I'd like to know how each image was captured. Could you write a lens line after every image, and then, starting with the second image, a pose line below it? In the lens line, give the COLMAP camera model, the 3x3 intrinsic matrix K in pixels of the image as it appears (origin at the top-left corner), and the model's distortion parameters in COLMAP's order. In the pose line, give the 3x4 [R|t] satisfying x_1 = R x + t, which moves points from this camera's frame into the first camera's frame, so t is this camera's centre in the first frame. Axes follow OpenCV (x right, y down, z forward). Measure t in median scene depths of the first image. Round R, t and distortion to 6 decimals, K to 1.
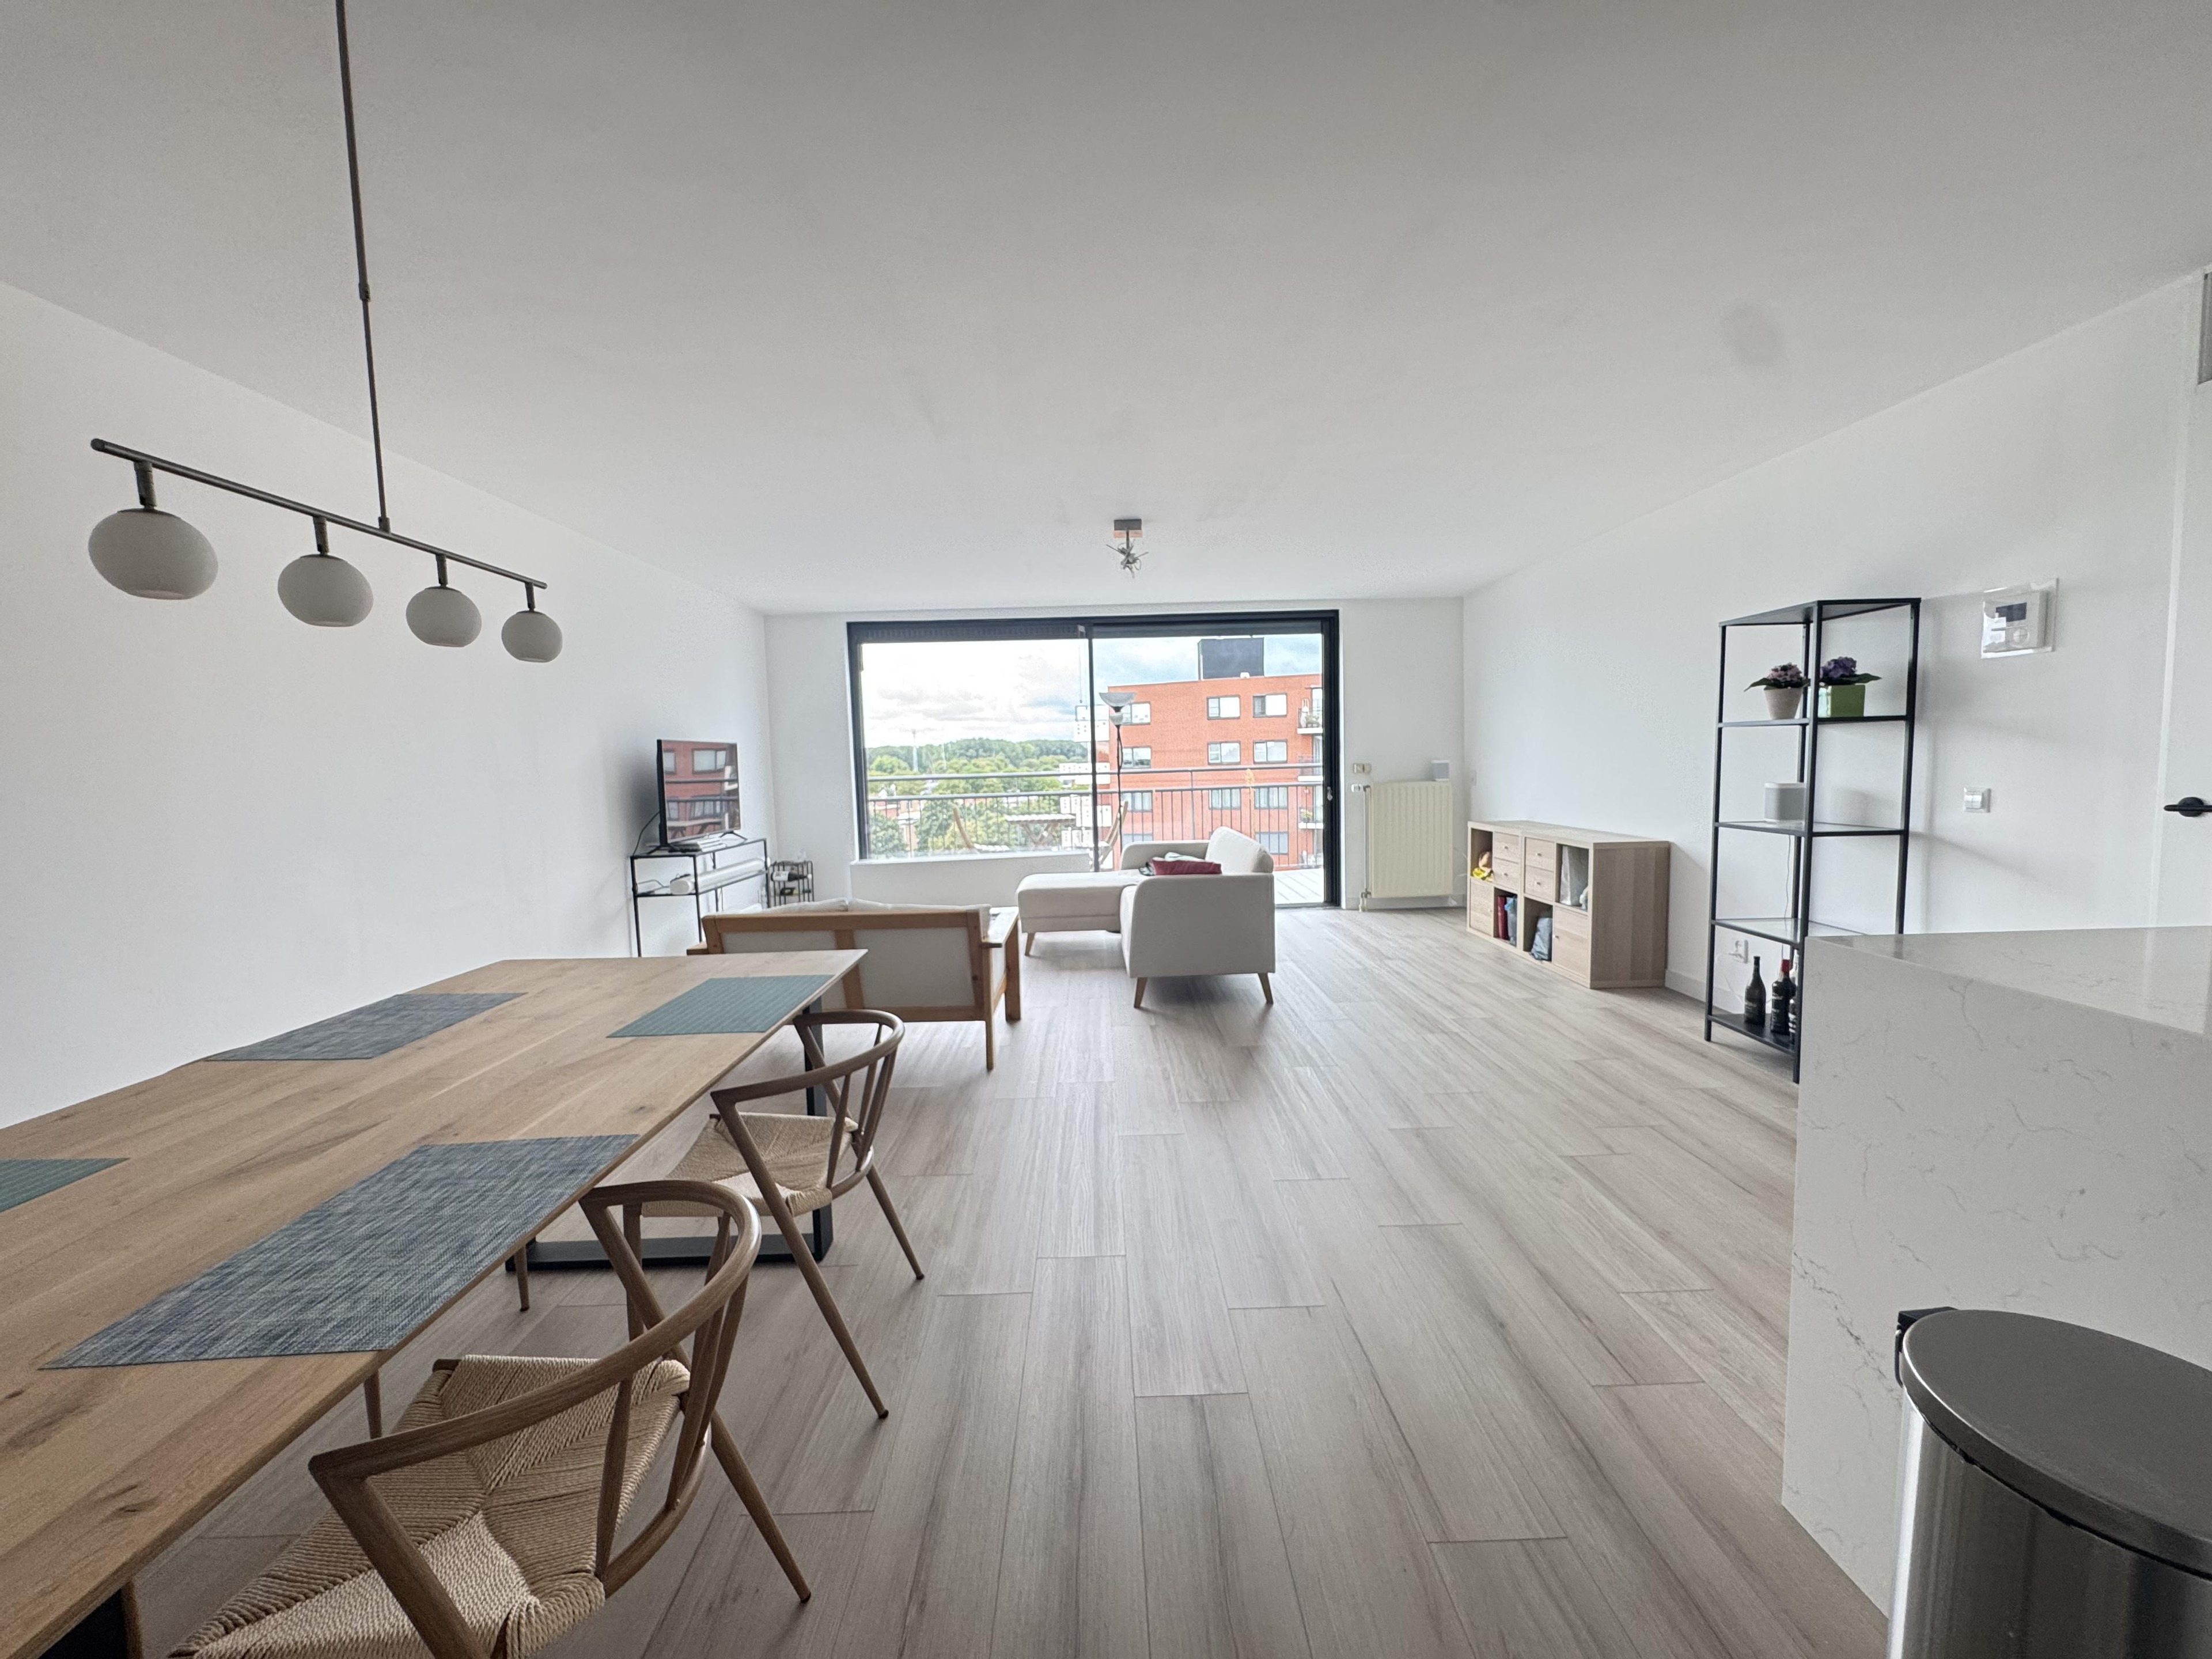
lens RADIAL K [[884.2, 0, 1105.3], [0, 884.2, 832.7], [0, 0, 1]] dist [-0.004266, 0.000032]
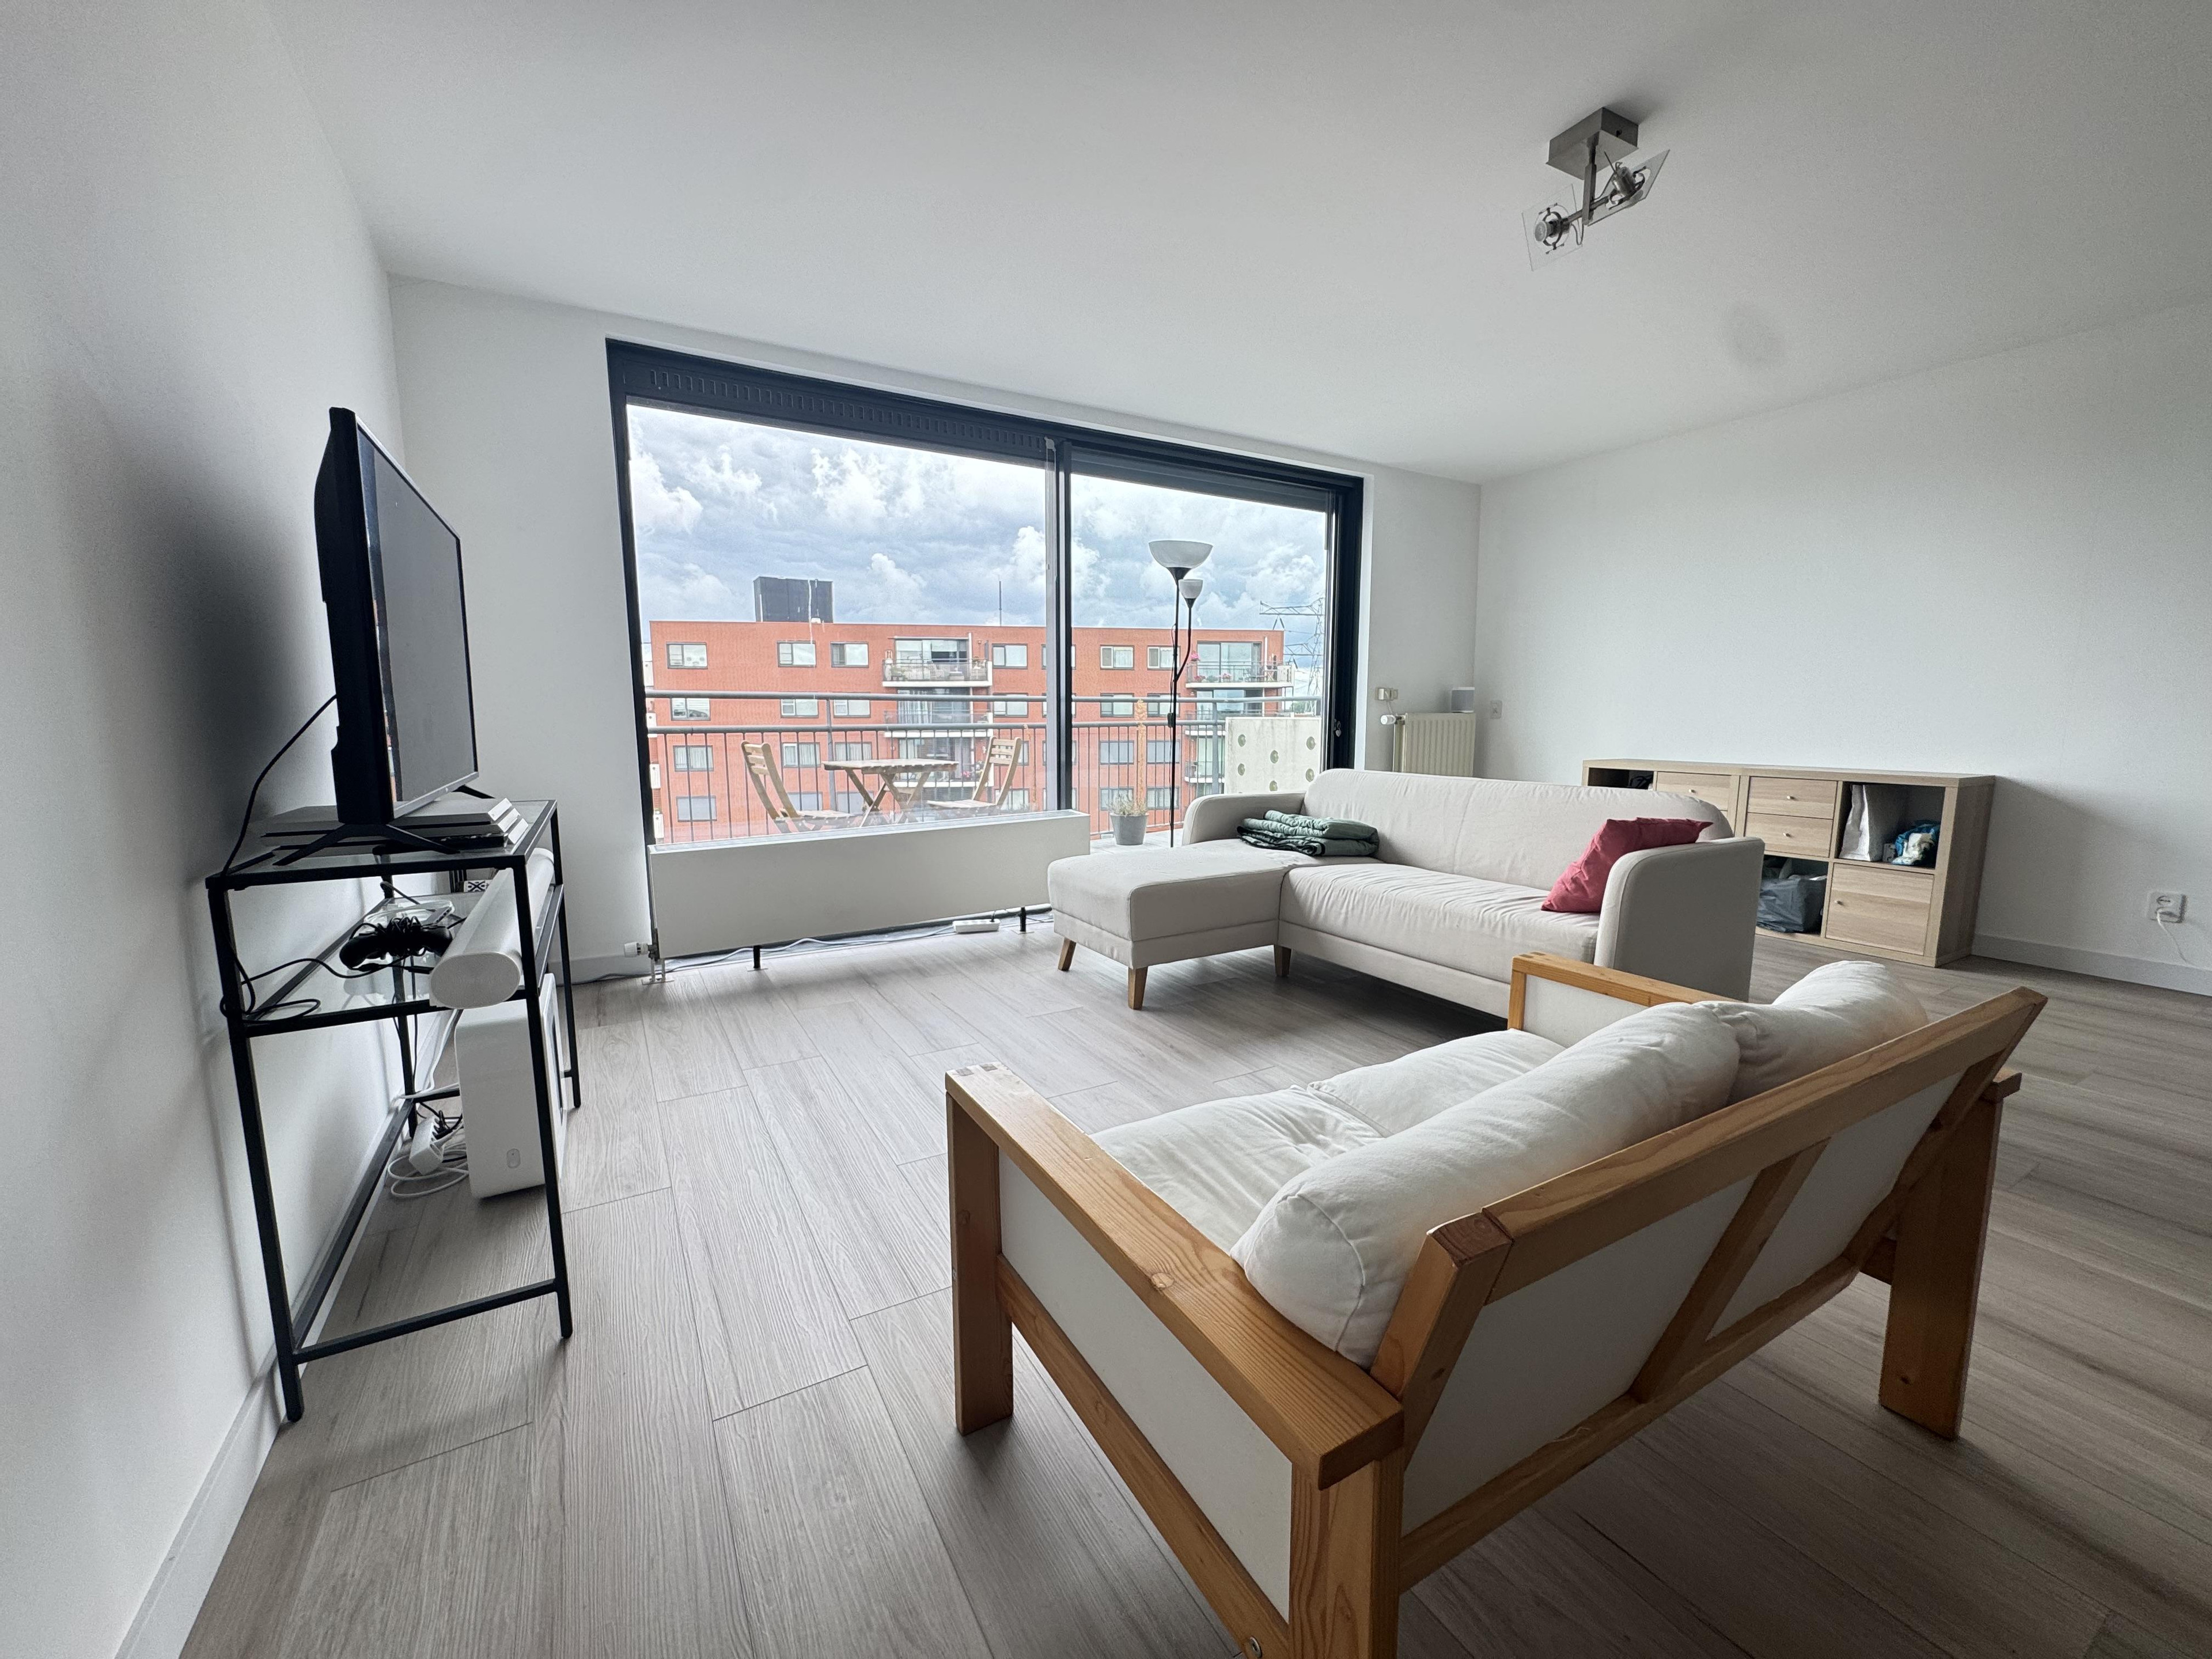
lens RADIAL K [[880.5, 0, 1106.0], [0, 880.5, 829.5], [0, 0, 1]] dist [-0.001835, 0.000222]
pose [[0.869407, -0.038397, 0.492603, -0.460327], [0.017893, 0.998769, 0.046271, 0.006753], [-0.493773, -0.031414, 0.869023, 0.695975]]
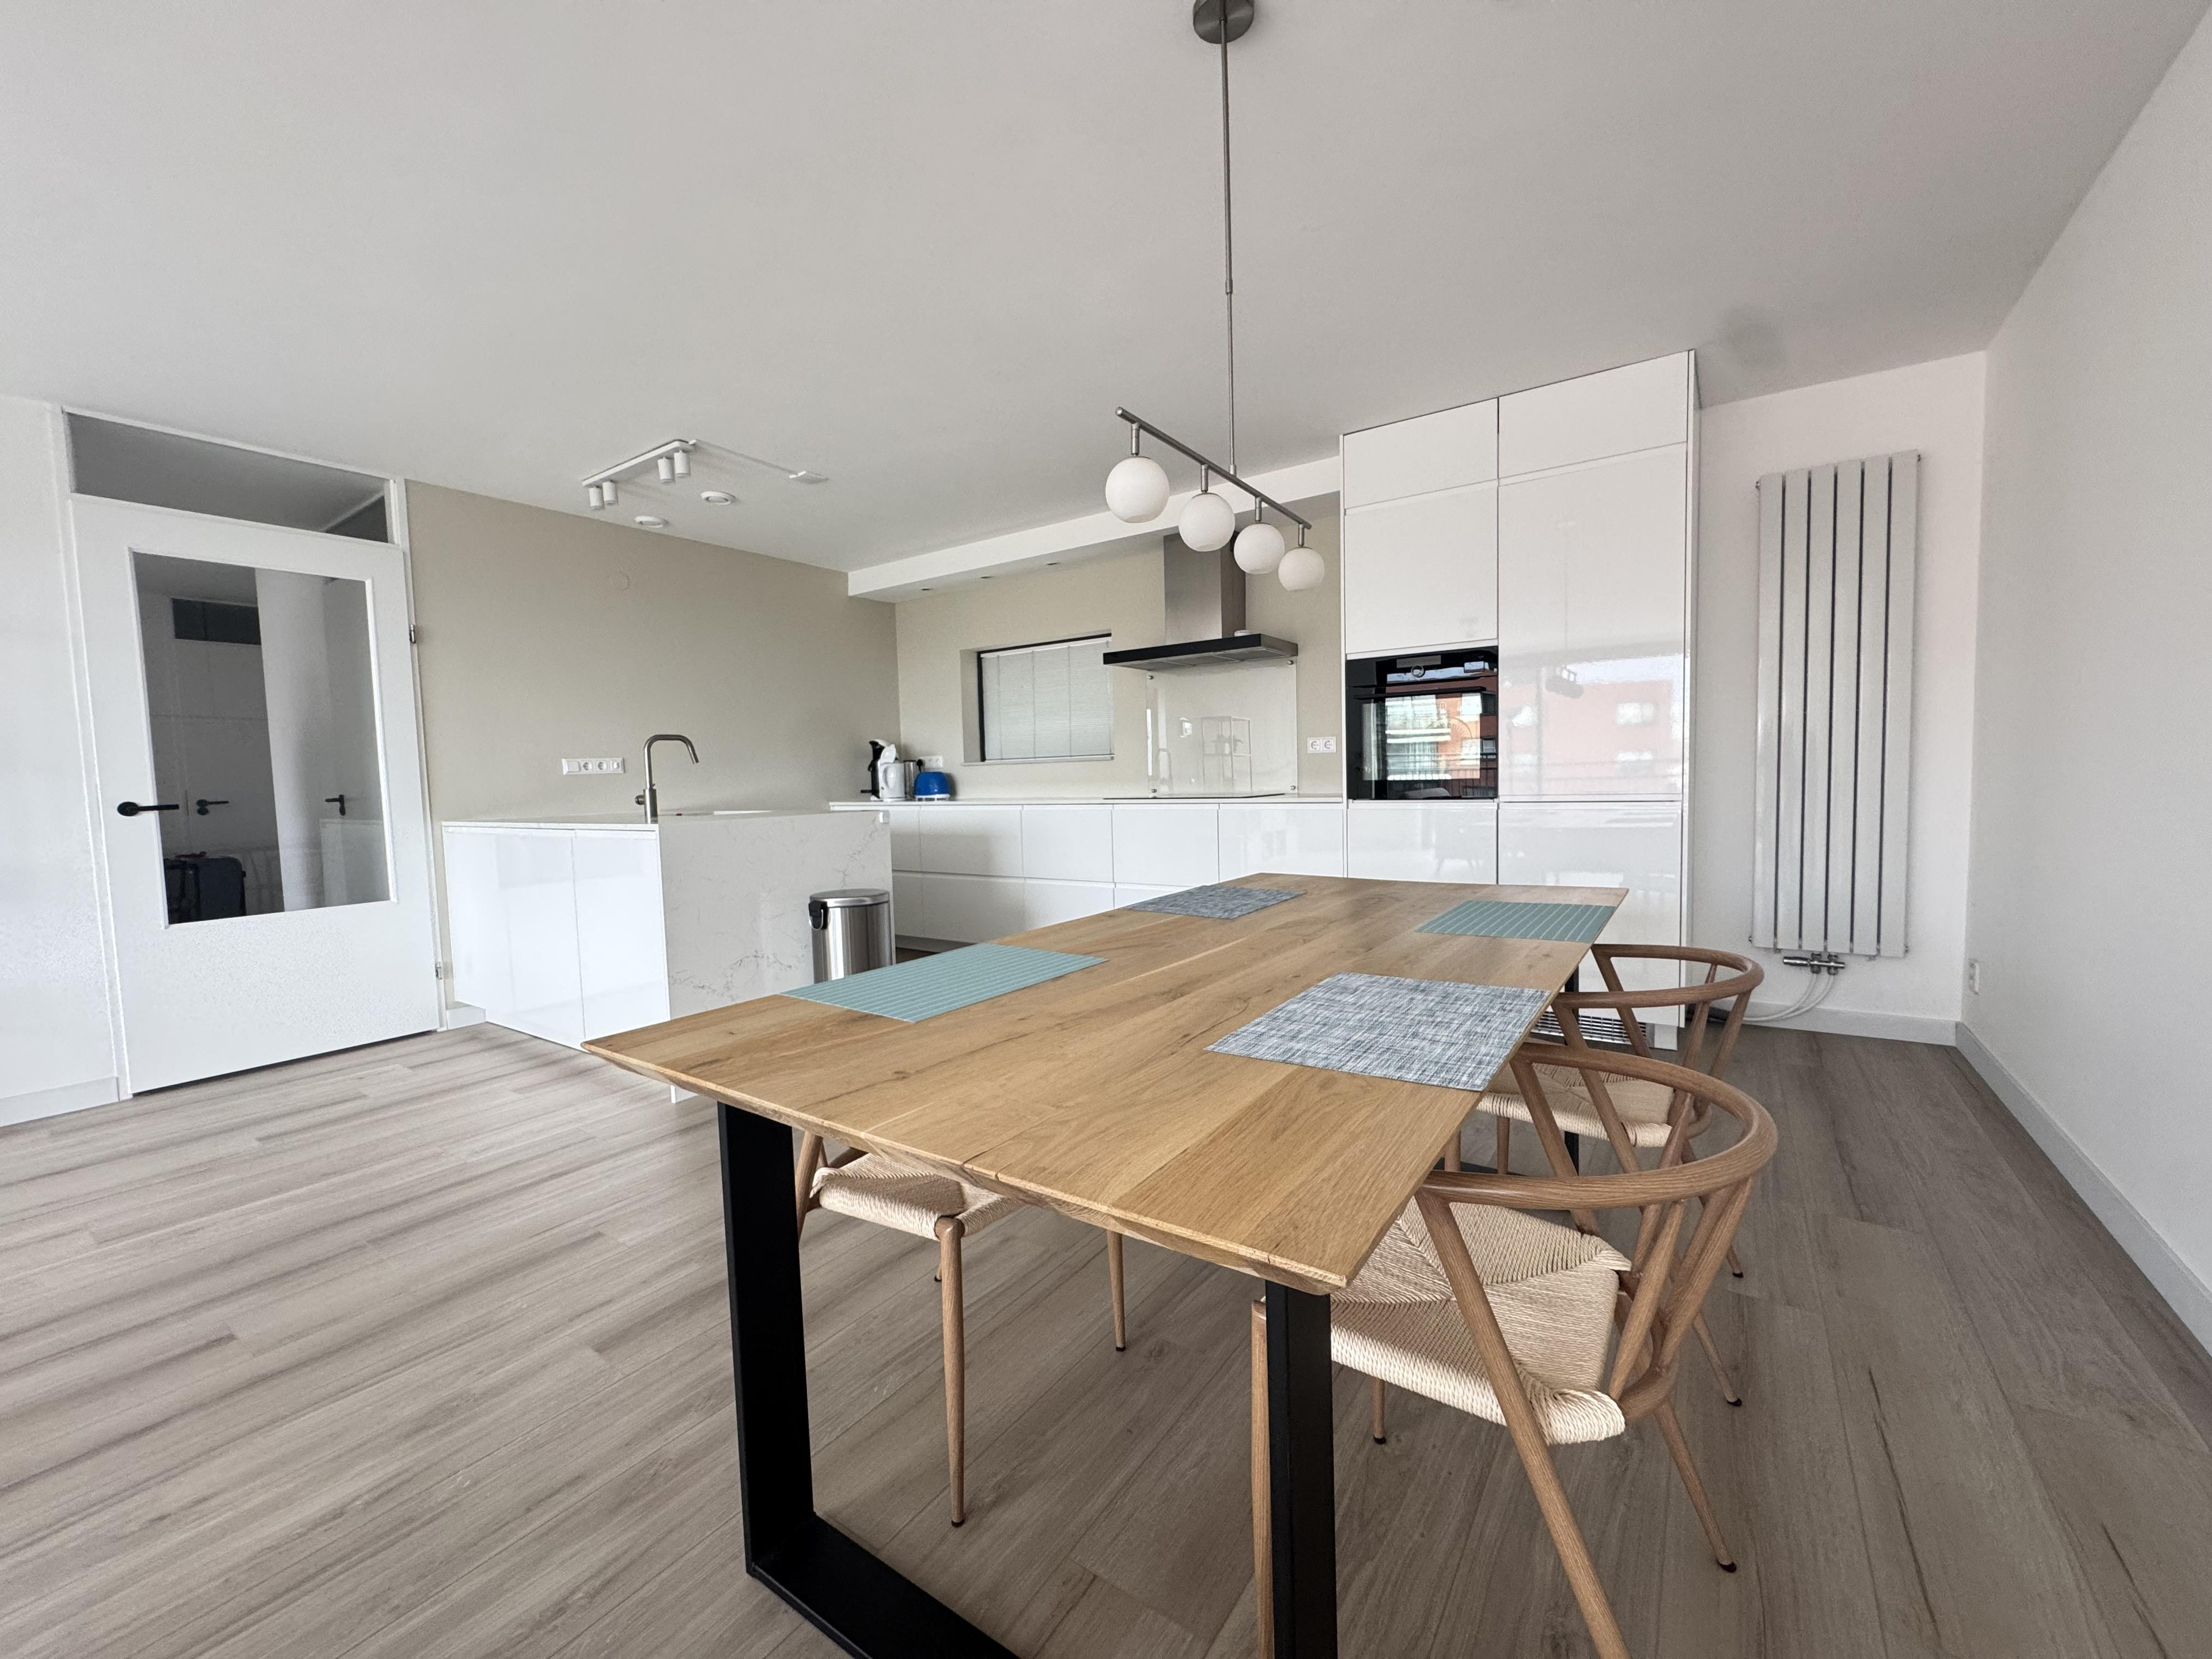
lens RADIAL K [[880.5, 0, 1106.0], [0, 880.5, 829.5], [0, 0, 1]] dist [-0.001835, 0.000222]
pose [[-0.812775, 0.014866, 0.582388, -0.402126], [0.098827, 0.988704, 0.112685, -0.000765], [-0.574134, 0.149143, -0.805063, 0.631929]]
